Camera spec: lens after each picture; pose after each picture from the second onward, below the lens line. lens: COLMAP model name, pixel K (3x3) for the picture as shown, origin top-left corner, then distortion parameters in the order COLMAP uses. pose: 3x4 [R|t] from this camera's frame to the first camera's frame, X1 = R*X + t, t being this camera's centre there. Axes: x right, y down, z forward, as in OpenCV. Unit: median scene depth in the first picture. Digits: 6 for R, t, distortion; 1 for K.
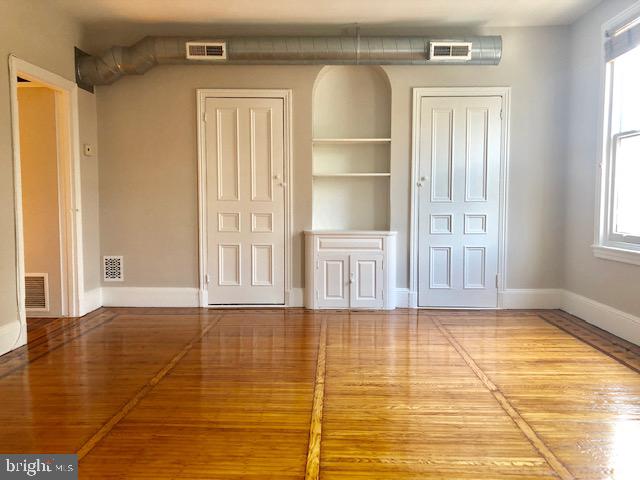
lens RADIAL K [[525.6, 0, 318.2], [0, 525.6, 237.4], [0, 0, 1]] dist [0.034498, -0.023776]
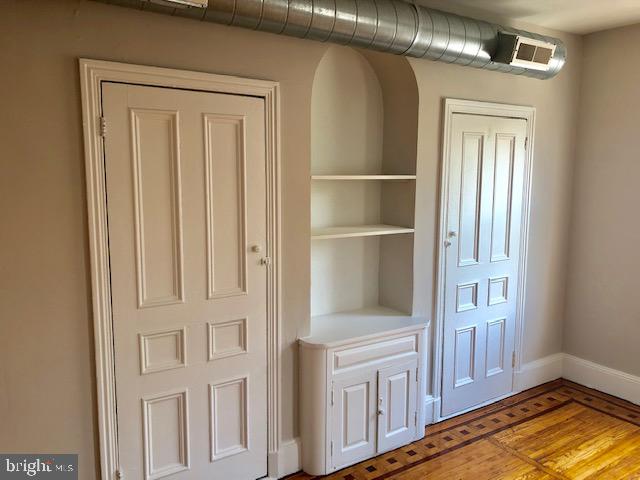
lens RADIAL K [[525.6, 0, 319.4], [0, 525.6, 235.8], [0, 0, 1]] dist [0.034498, -0.023776]
pose [[0.817752, -0.071730, 0.571084, -0.332054], [0.033225, 0.996432, 0.077580, -0.170877], [-0.574611, -0.044467, 0.817218, 0.551991]]
